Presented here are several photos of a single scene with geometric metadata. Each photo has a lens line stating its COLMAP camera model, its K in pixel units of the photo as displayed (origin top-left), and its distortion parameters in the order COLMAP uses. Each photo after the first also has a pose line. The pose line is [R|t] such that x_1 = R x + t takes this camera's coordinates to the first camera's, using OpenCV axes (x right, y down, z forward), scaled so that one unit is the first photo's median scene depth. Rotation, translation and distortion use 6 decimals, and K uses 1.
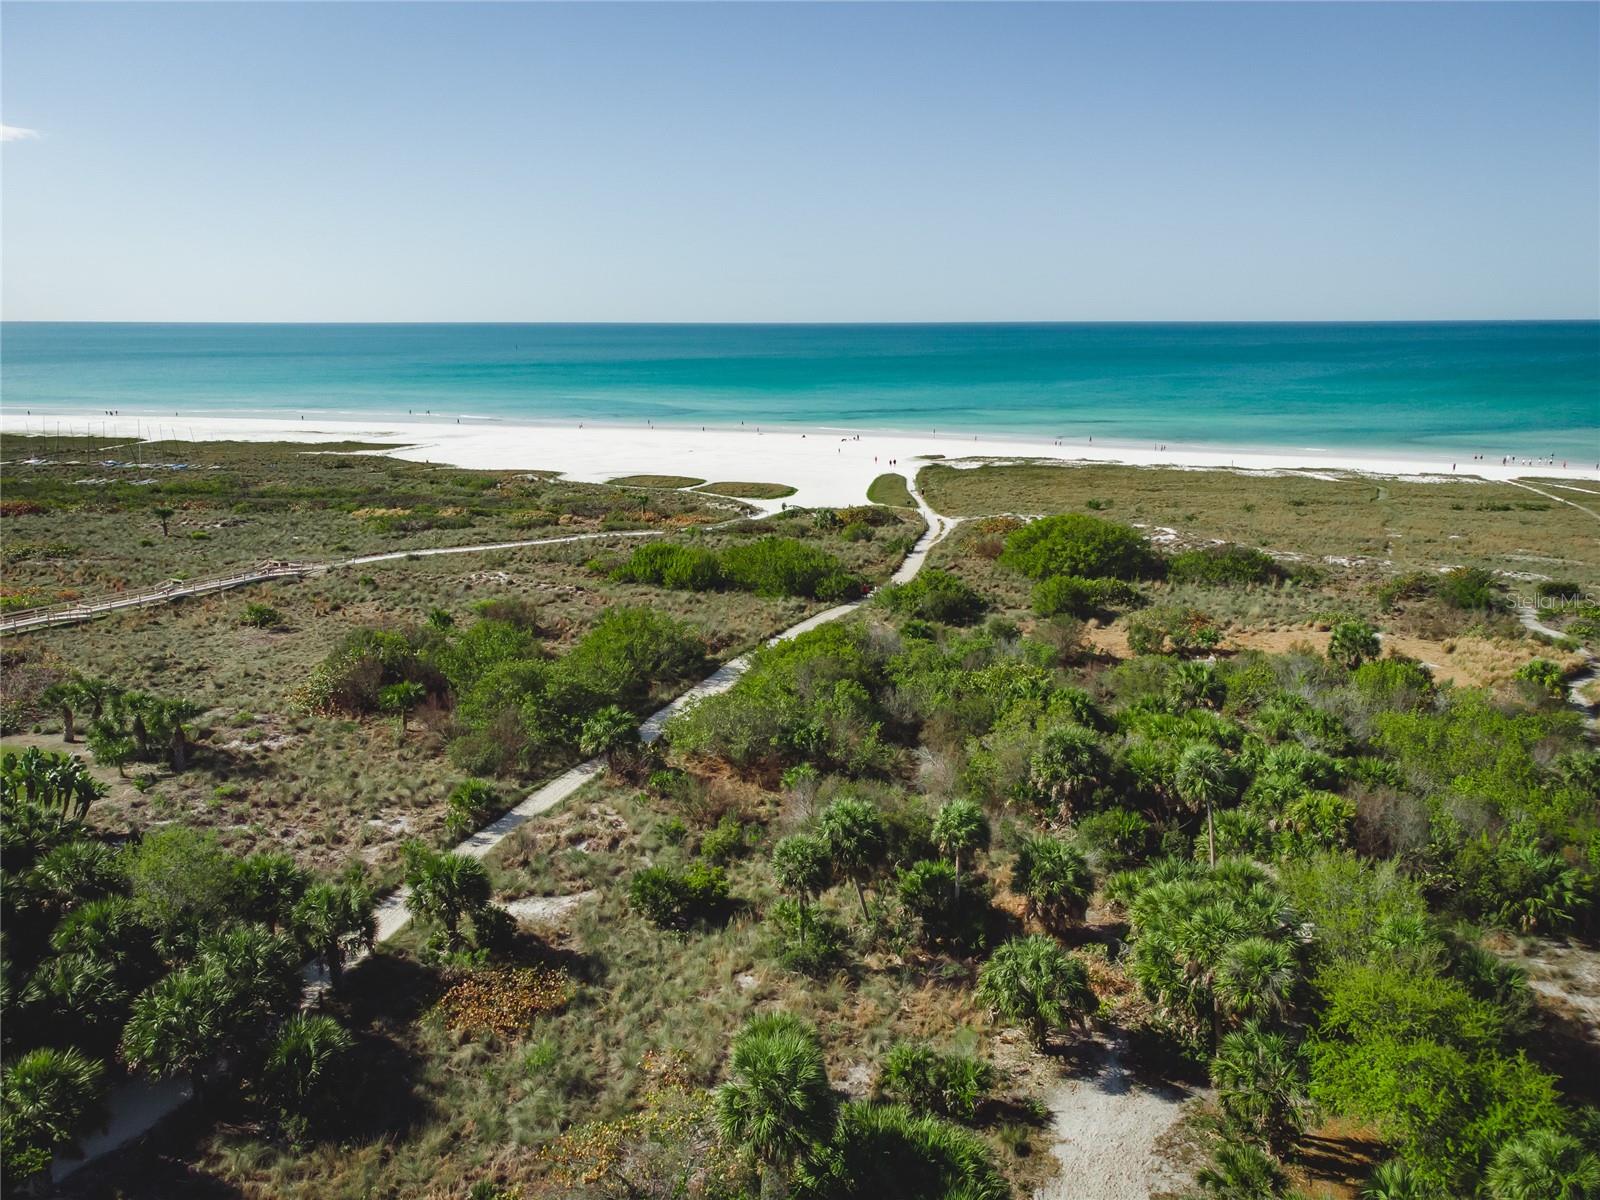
lens RADIAL K [[1187.8, 0, 800.0], [0, 1187.8, 600.0], [0, 0, 1]] dist [0.007291, -0.003539]
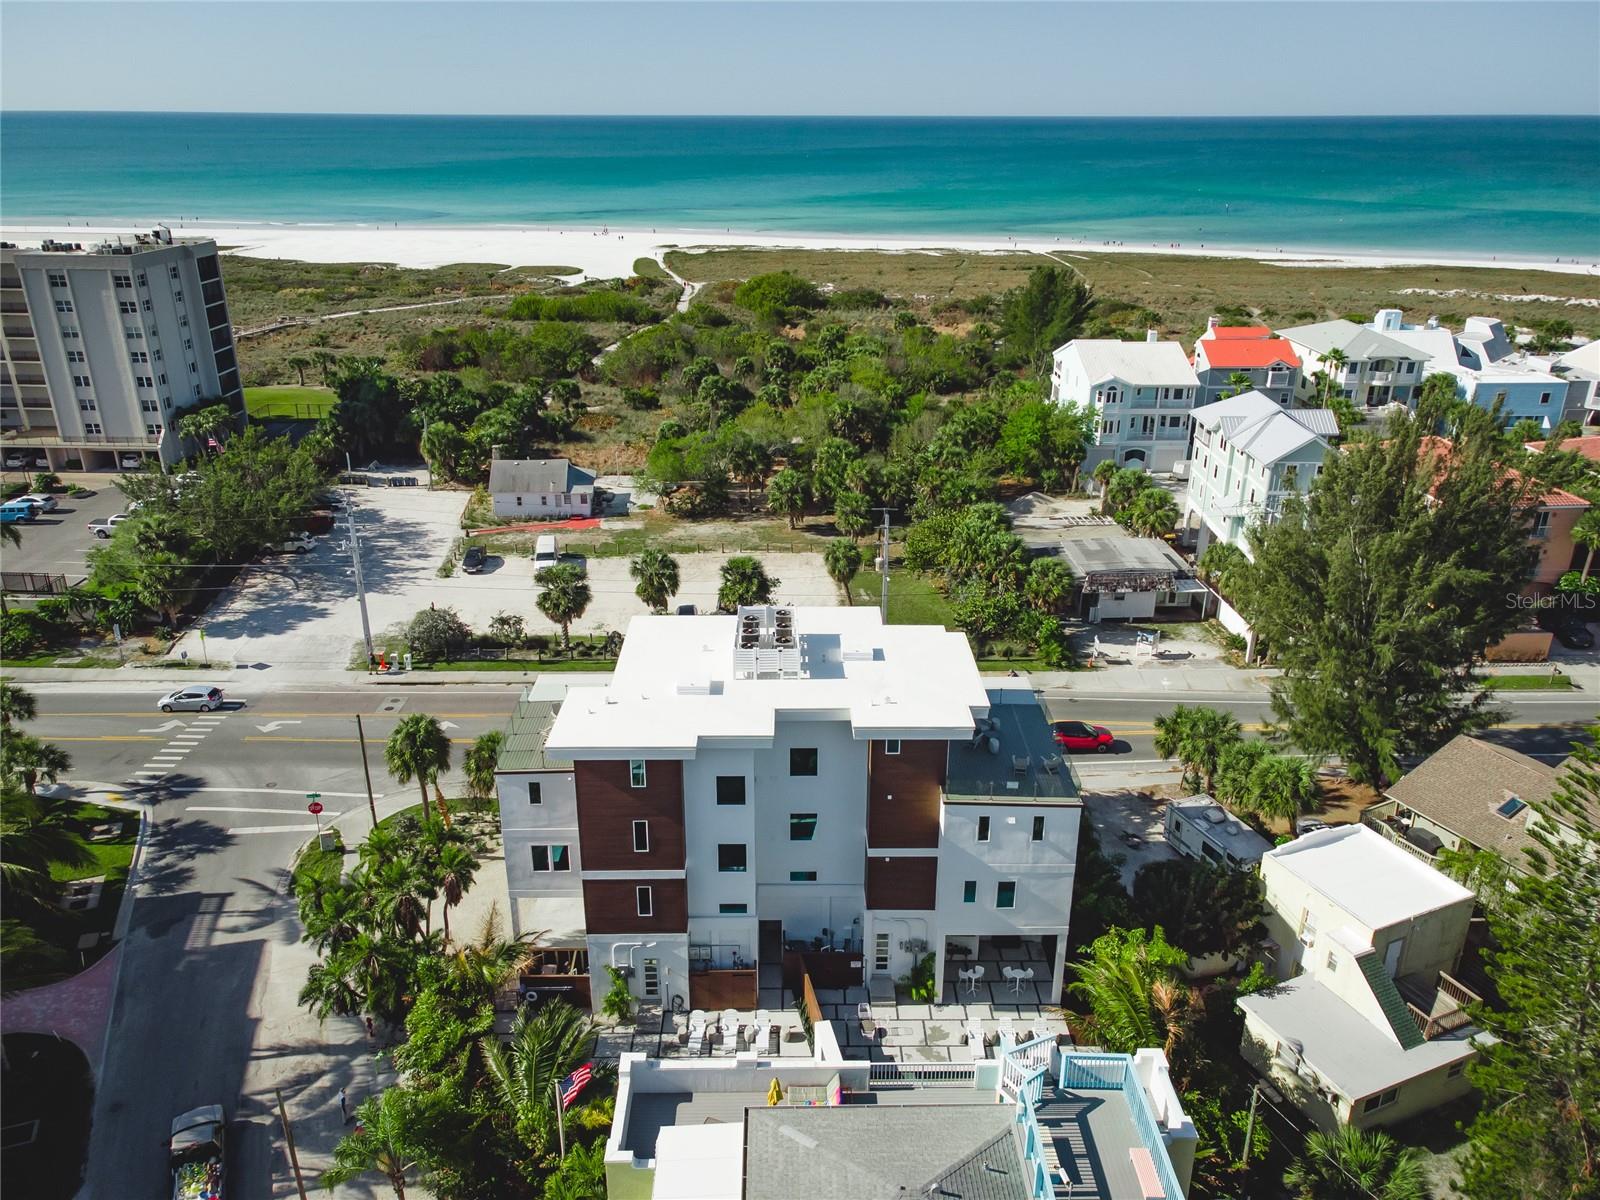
lens RADIAL K [[1144.5, 0, 800.0], [0, 1144.5, 600.0], [0, 0, 1]] dist [0.013151, -0.003930]
pose [[0.968113, -0.091913, 0.233042, -0.126042], [0.051006, 0.983095, 0.175847, 0.079940], [-0.245265, -0.158354, 0.956436, -0.517748]]
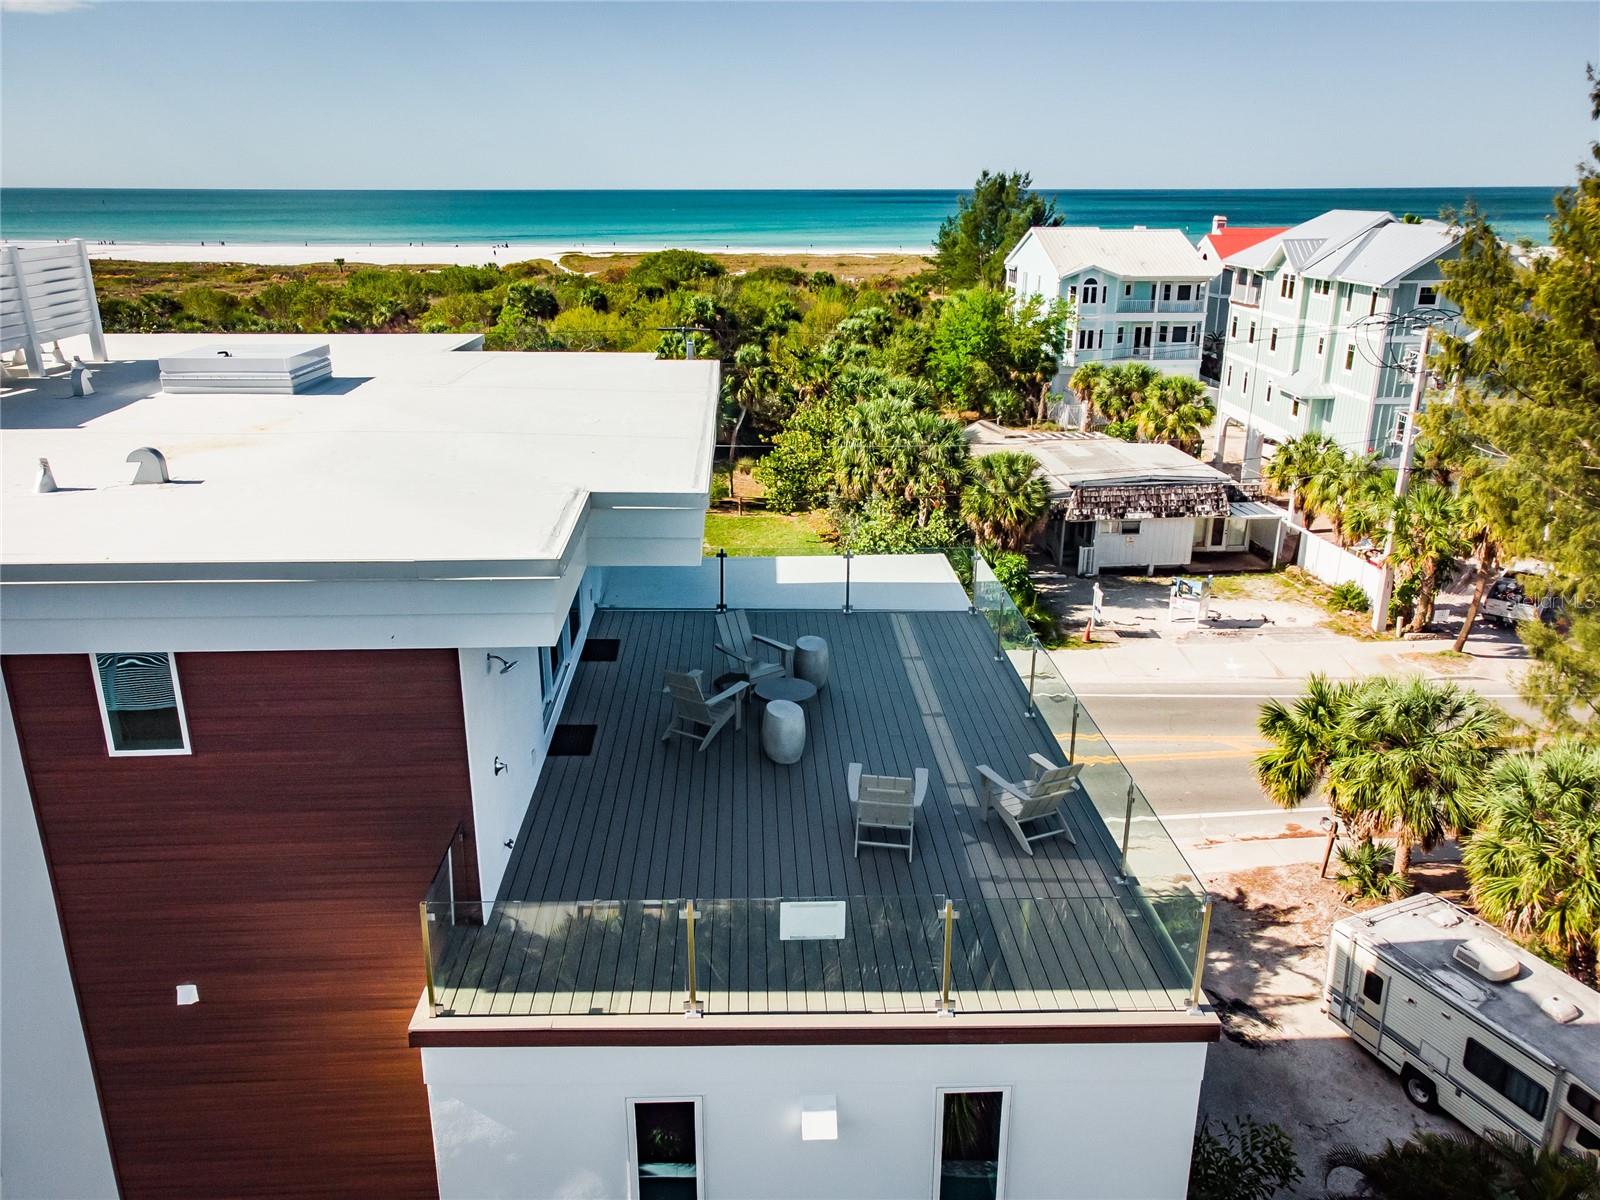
lens RADIAL K [[1187.8, 0, 800.0], [0, 1187.8, 600.0], [0, 0, 1]] dist [0.007291, -0.003539]
pose [[0.956437, -0.088705, 0.278136, -0.043265], [0.056790, 0.991053, 0.120785, 0.144904], [-0.286361, -0.099728, 0.952917, -0.347371]]
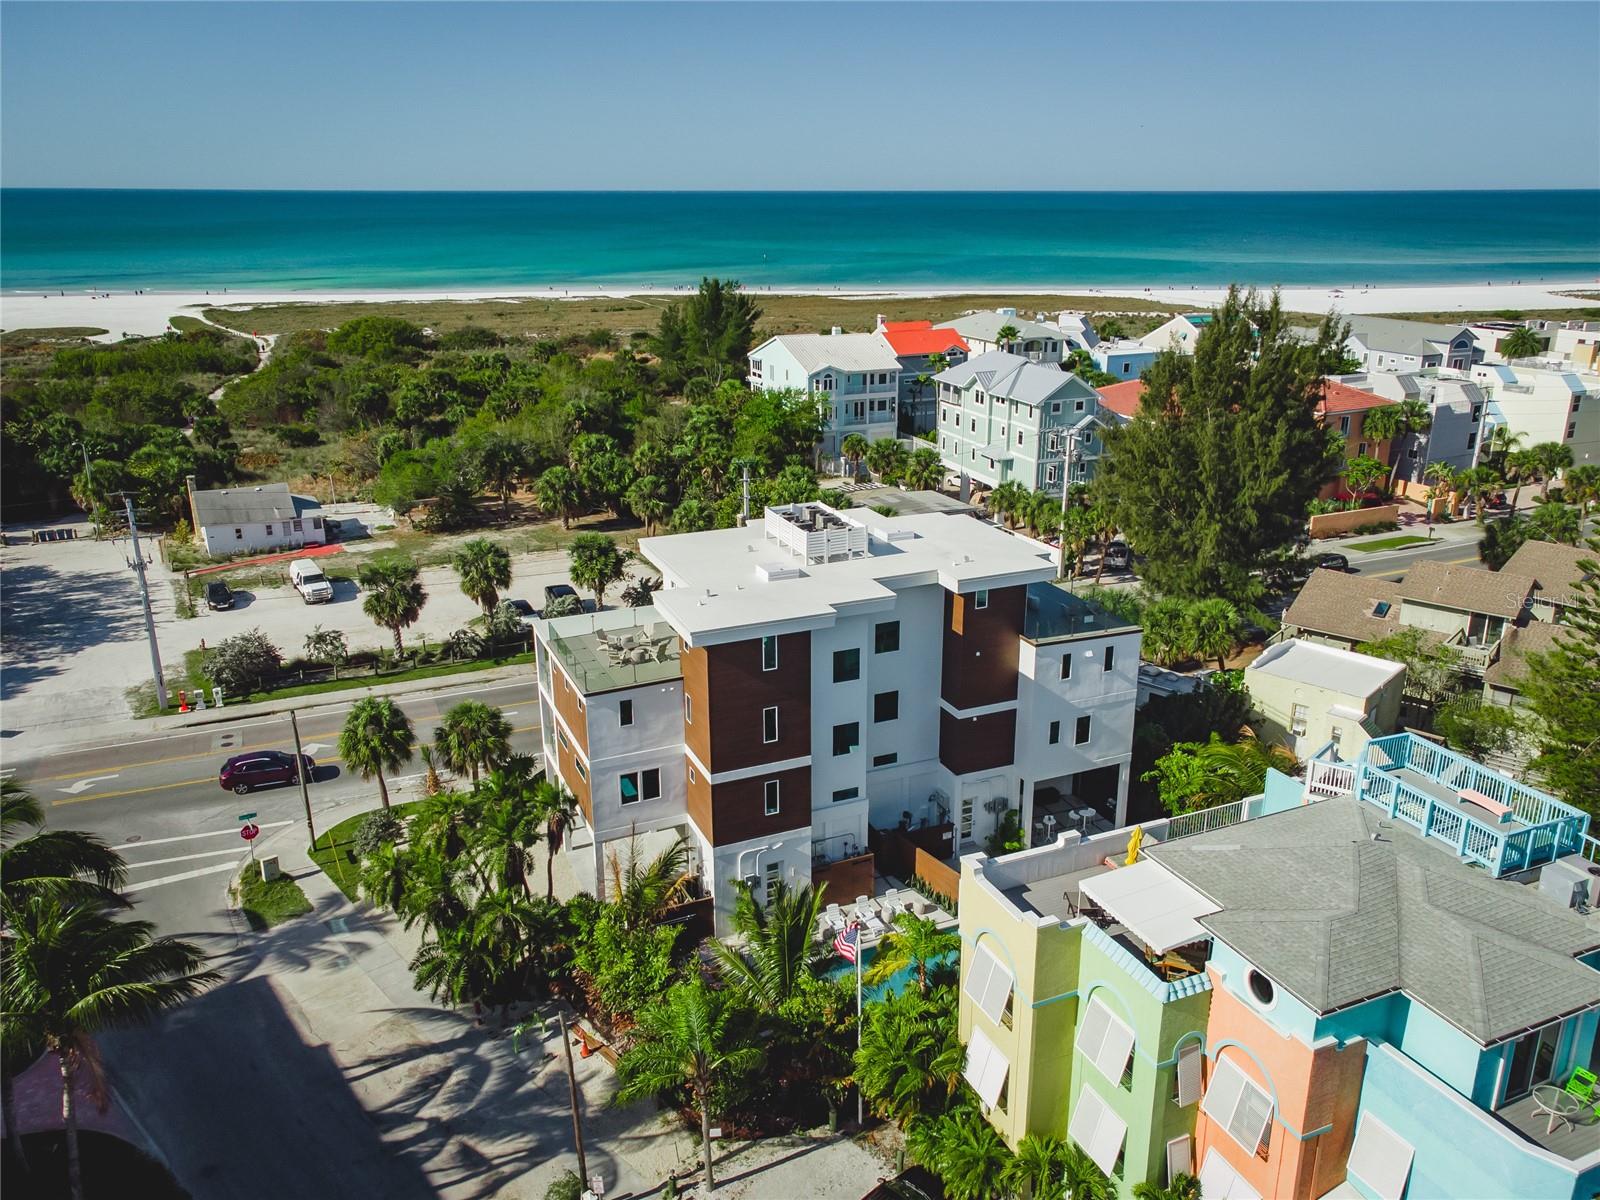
lens RADIAL K [[1187.8, 0, 800.0], [0, 1187.8, 600.0], [0, 0, 1]] dist [0.007291, -0.003539]
pose [[0.793940, -0.191931, 0.576906, -0.234129], [0.130757, 0.980564, 0.146277, 0.110013], [-0.593769, -0.040701, 0.803606, -0.482511]]
